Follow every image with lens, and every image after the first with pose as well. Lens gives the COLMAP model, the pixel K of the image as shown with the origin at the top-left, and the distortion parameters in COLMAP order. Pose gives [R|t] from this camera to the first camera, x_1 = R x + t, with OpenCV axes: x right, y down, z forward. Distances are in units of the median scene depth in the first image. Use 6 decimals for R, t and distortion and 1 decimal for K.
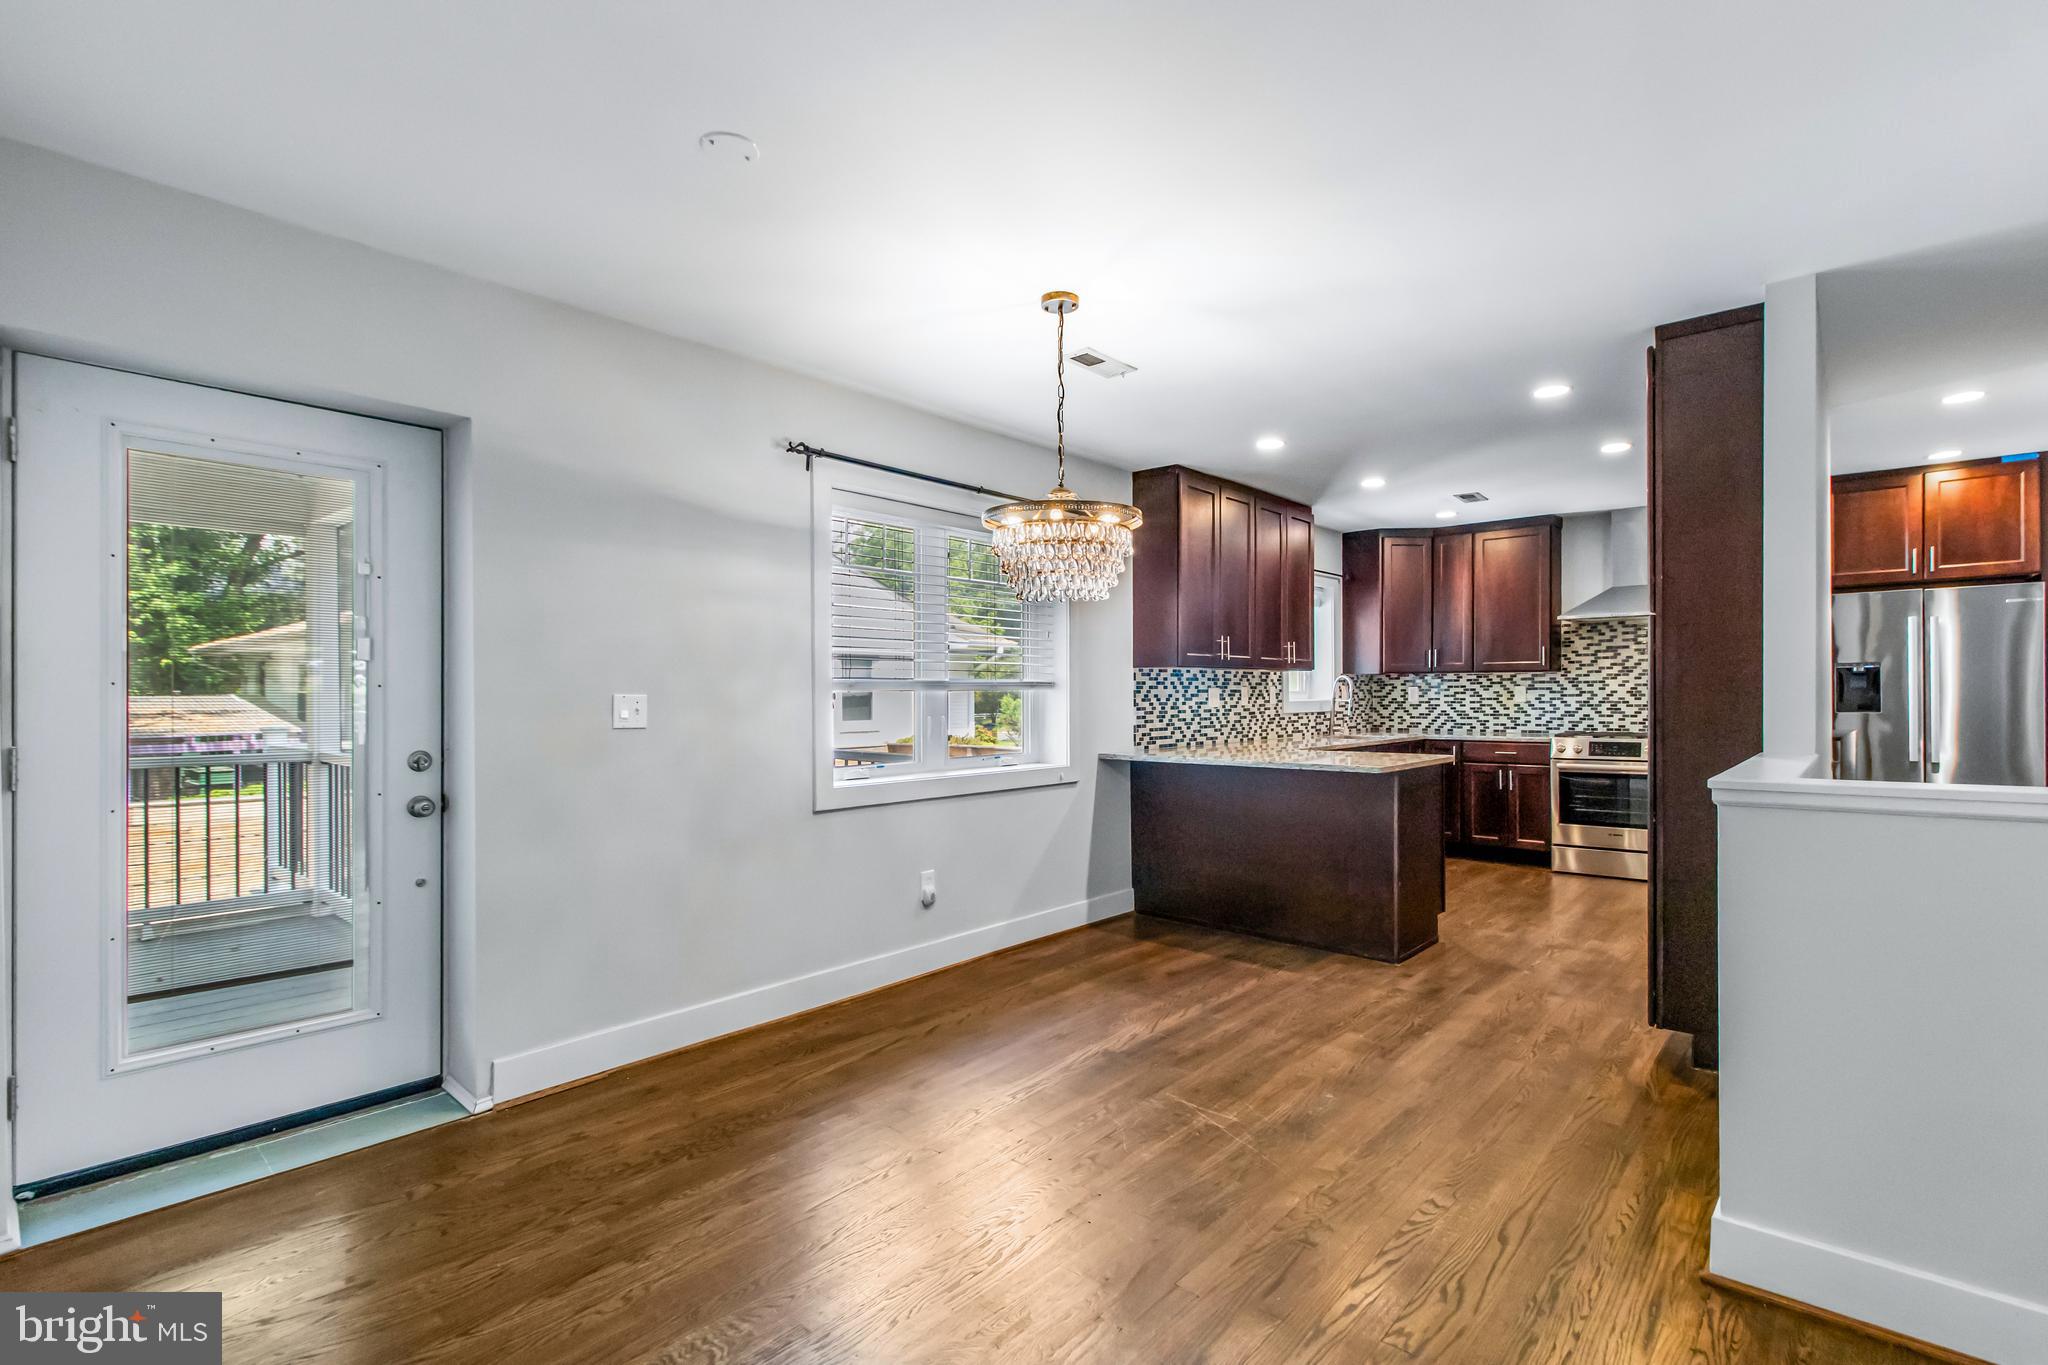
lens RADIAL K [[946.3, 0, 1035.6], [0, 946.3, 687.0], [0, 0, 1]] dist [-0.000324, -0.000250]
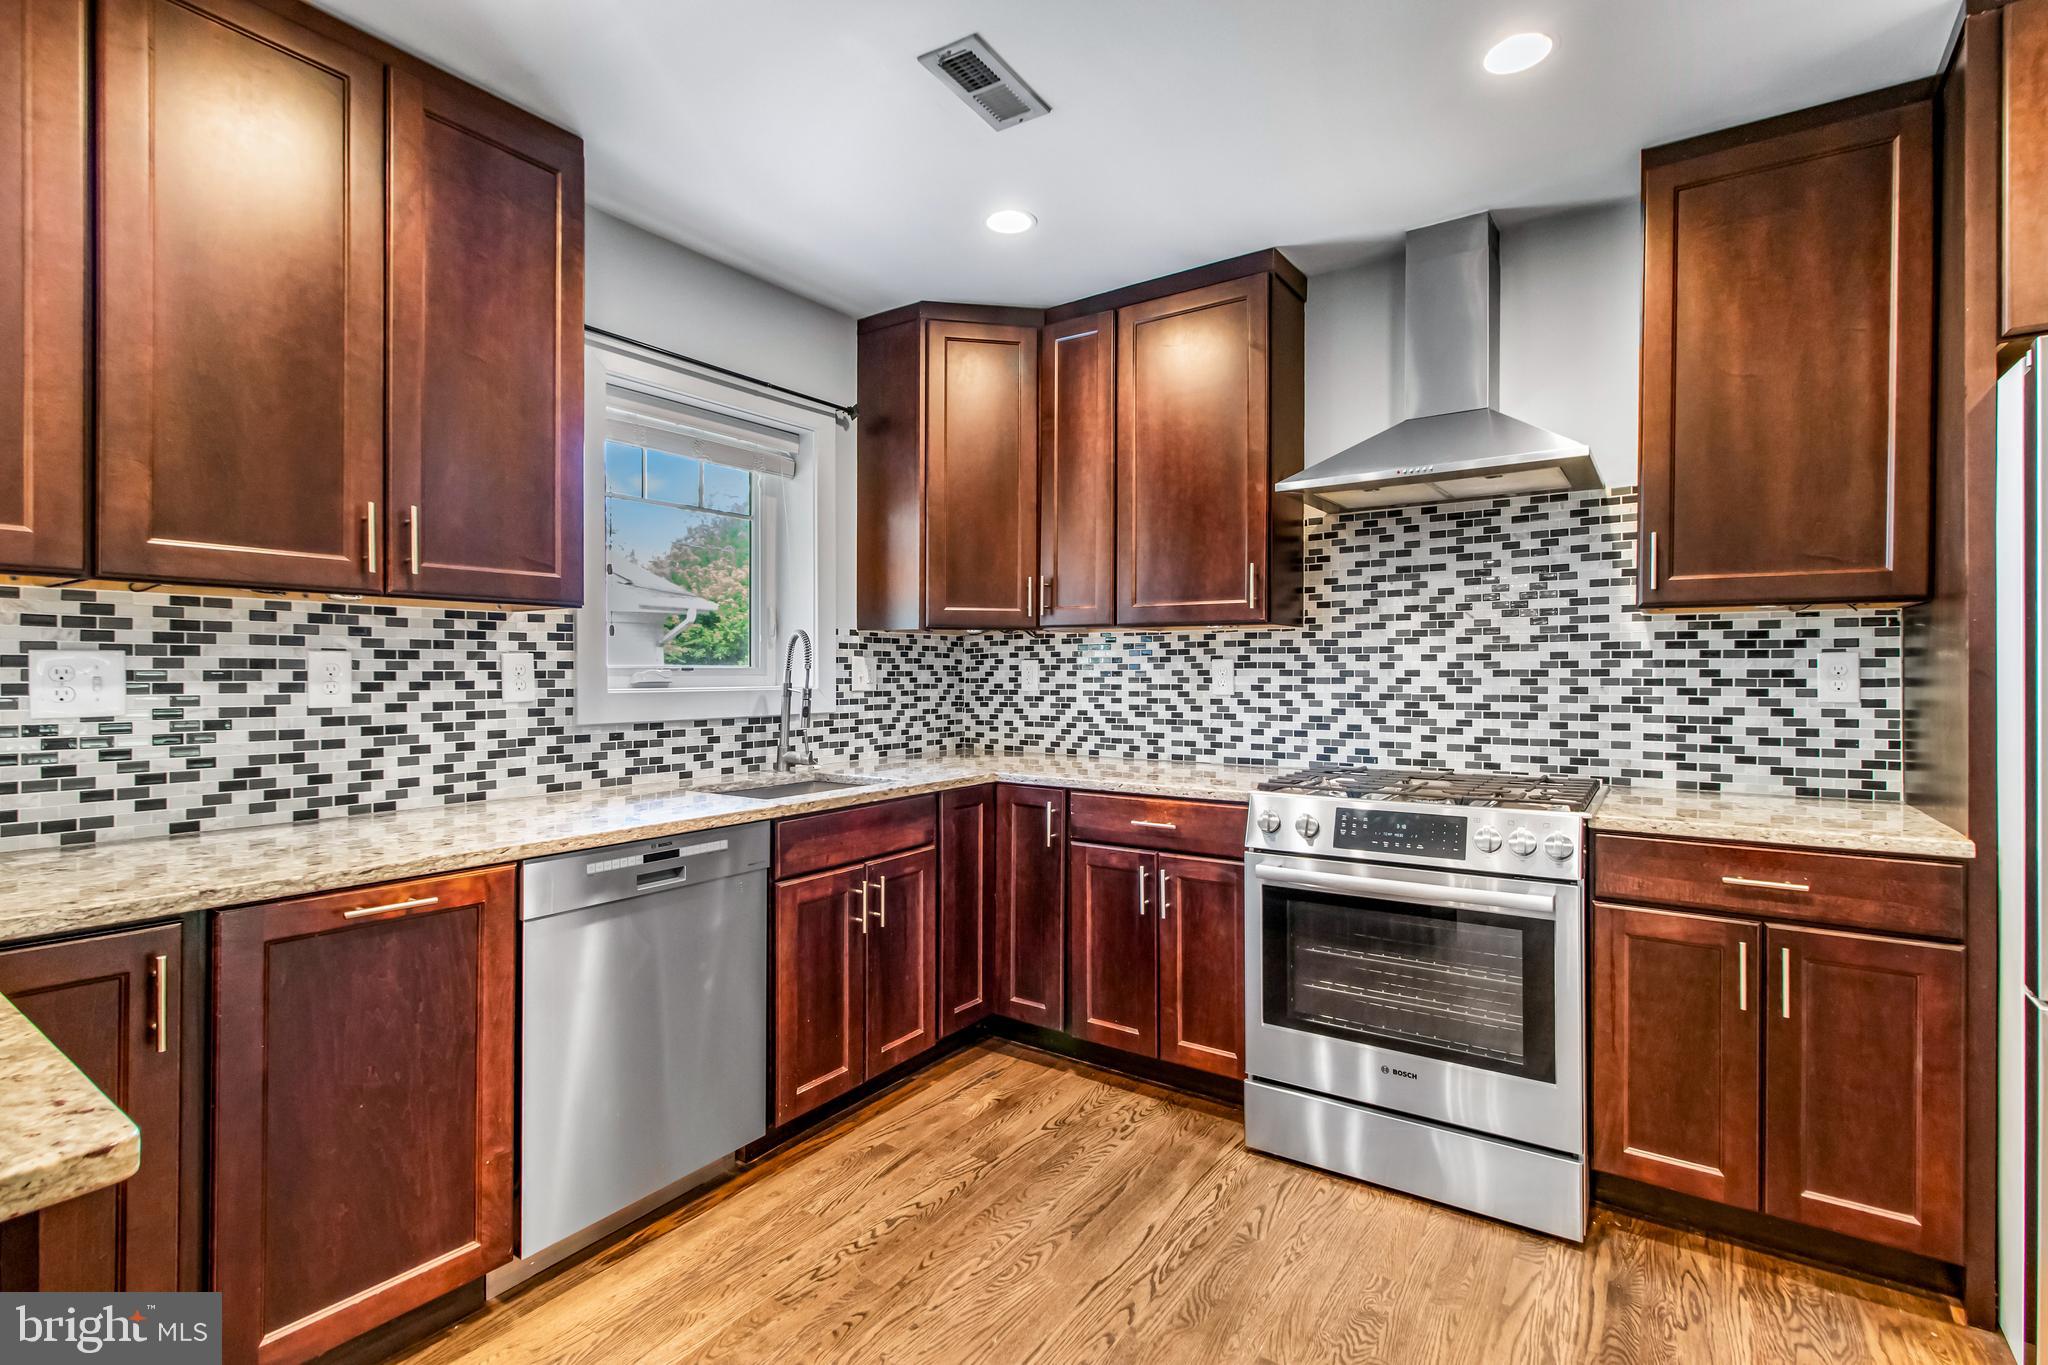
lens RADIAL K [[946.3, 0, 1035.6], [0, 946.3, 687.0], [0, 0, 1]] dist [-0.000324, -0.000250]
pose [[0.993243, 0.004433, 0.115968, 0.379120], [-0.007074, 0.999725, 0.022376, 0.002821], [-0.115836, -0.023046, 0.993001, 0.574612]]
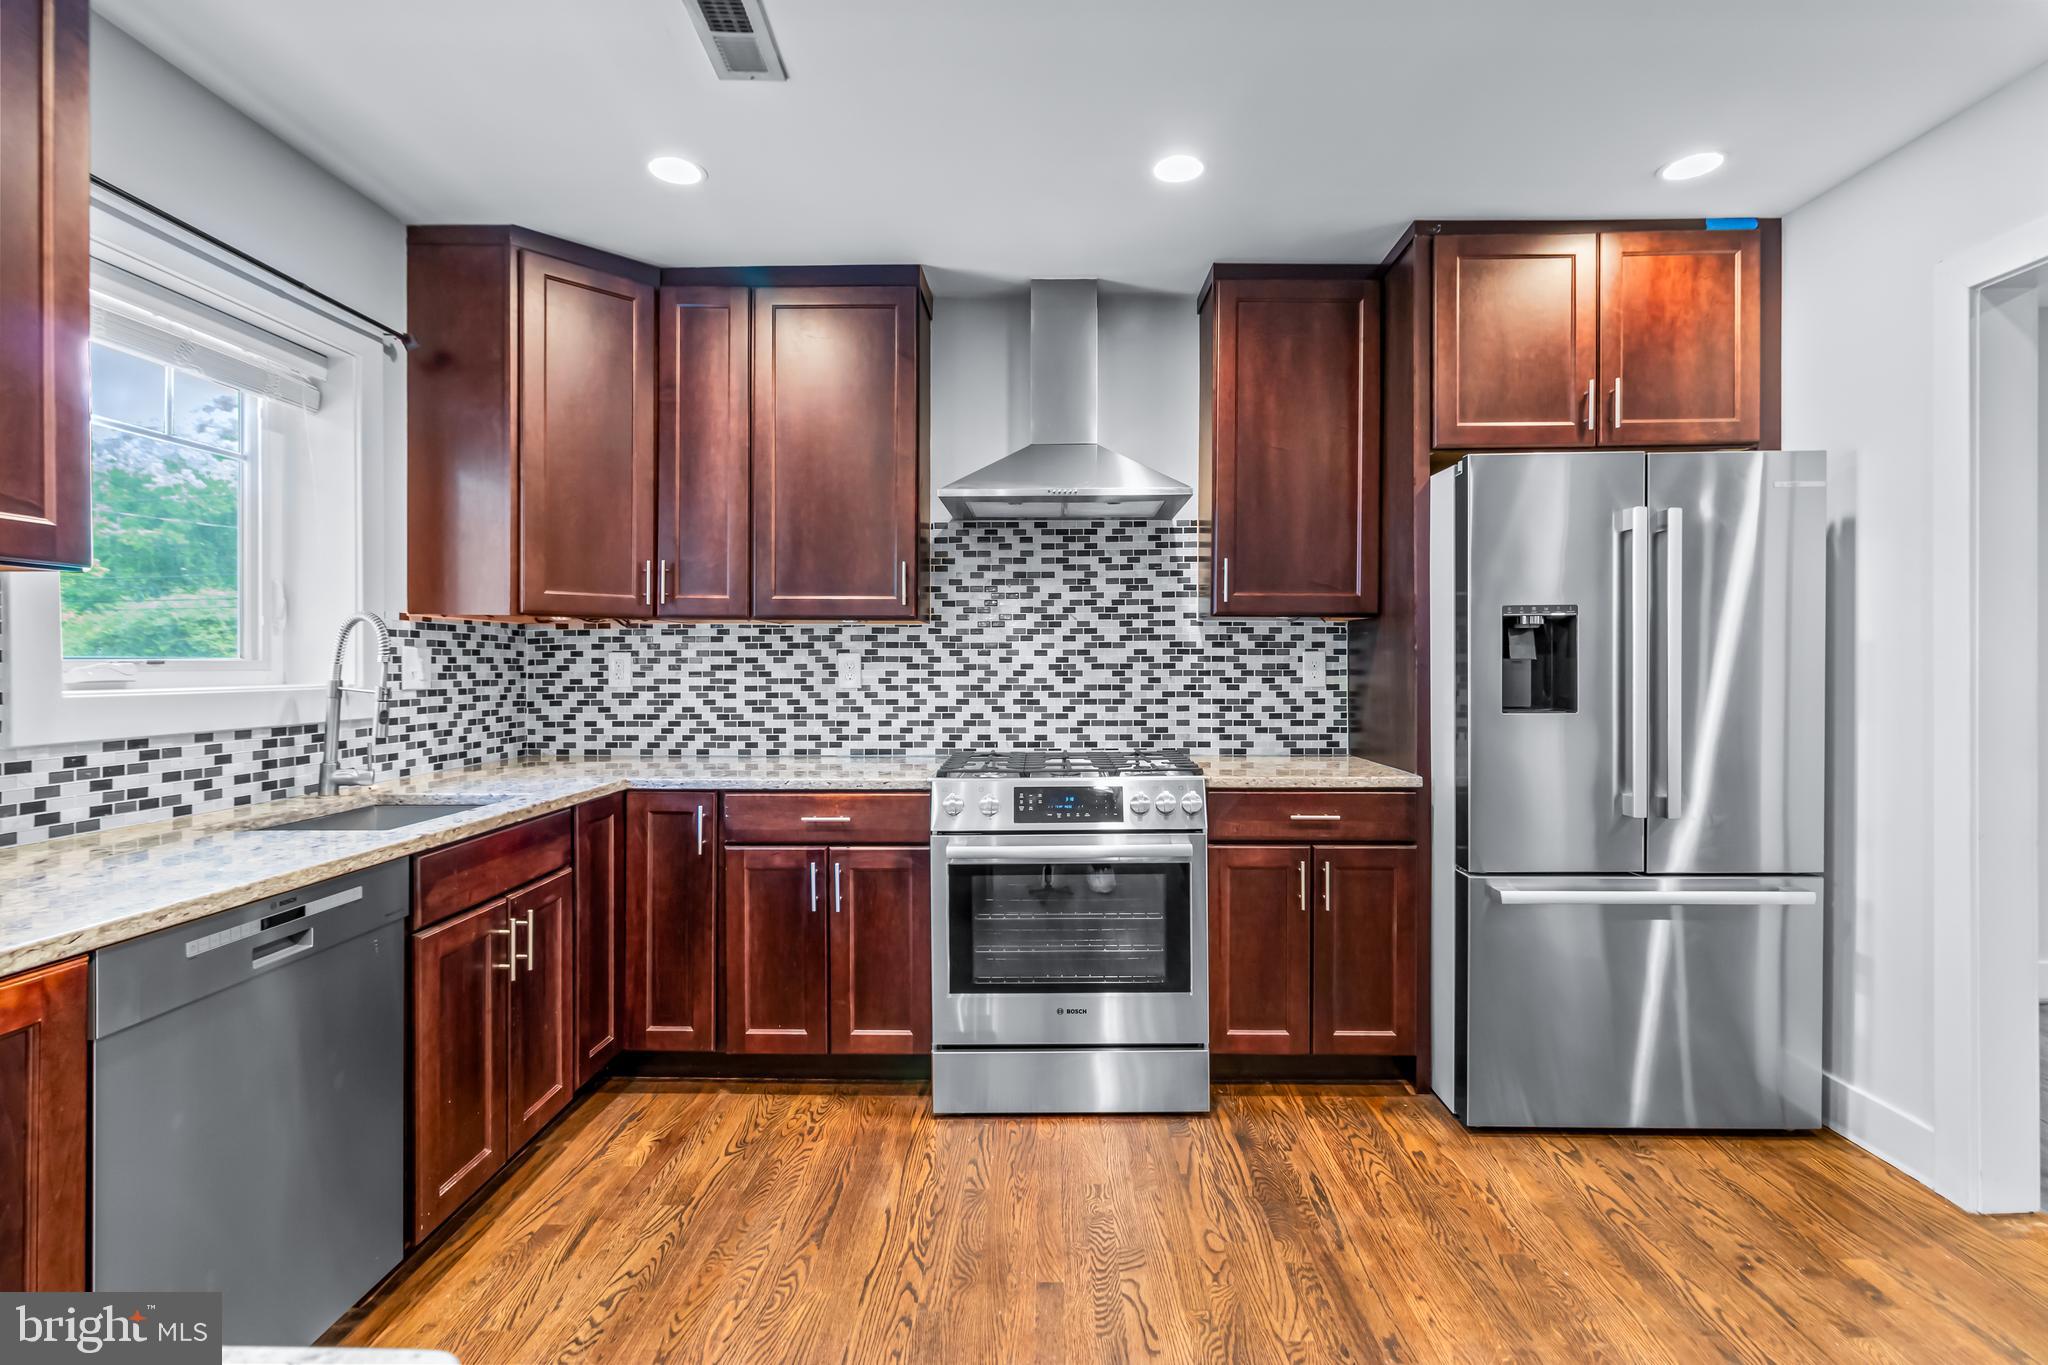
lens RADIAL K [[946.3, 0, 1035.6], [0, 946.3, 687.0], [0, 0, 1]] dist [-0.000324, -0.000250]
pose [[0.758228, -0.009089, 0.651926, 0.287619], [-0.008774, 0.999670, 0.024142, 0.003643], [-0.651930, -0.024025, 0.757898, 0.606071]]
